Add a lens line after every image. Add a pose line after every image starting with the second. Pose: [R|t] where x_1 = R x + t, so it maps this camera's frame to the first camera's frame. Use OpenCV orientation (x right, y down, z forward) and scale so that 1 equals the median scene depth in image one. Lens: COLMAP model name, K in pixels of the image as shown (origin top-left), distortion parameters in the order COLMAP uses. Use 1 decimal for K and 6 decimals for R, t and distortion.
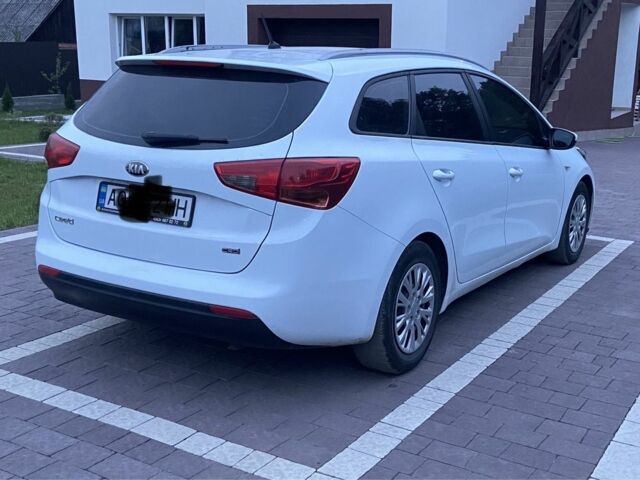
lens RADIAL K [[879.9, 0, 320.5], [0, 879.9, 239.2], [0, 0, 1]] dist [0.051217, 0.000000]
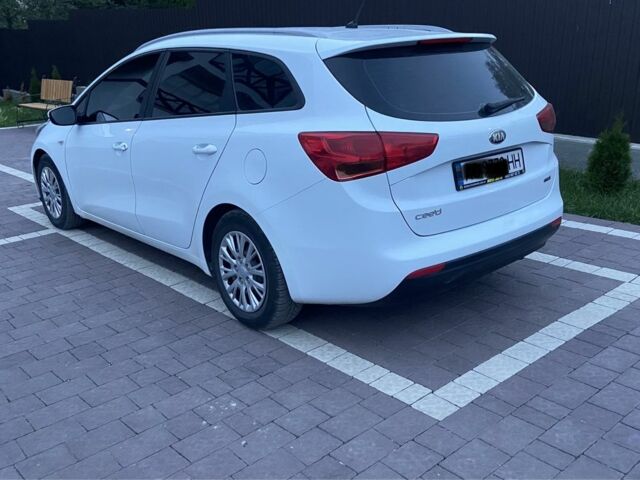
lens RADIAL K [[668.9, 0, 320.1], [0, 668.9, 242.0], [0, 0, 1]] dist [0.084271, 0.000000]
pose [[0.236987, -0.315327, 0.918916, -1.069687], [0.231766, 0.936901, 0.261727, -0.227263], [-0.943463, 0.150947, 0.295115, 0.964365]]
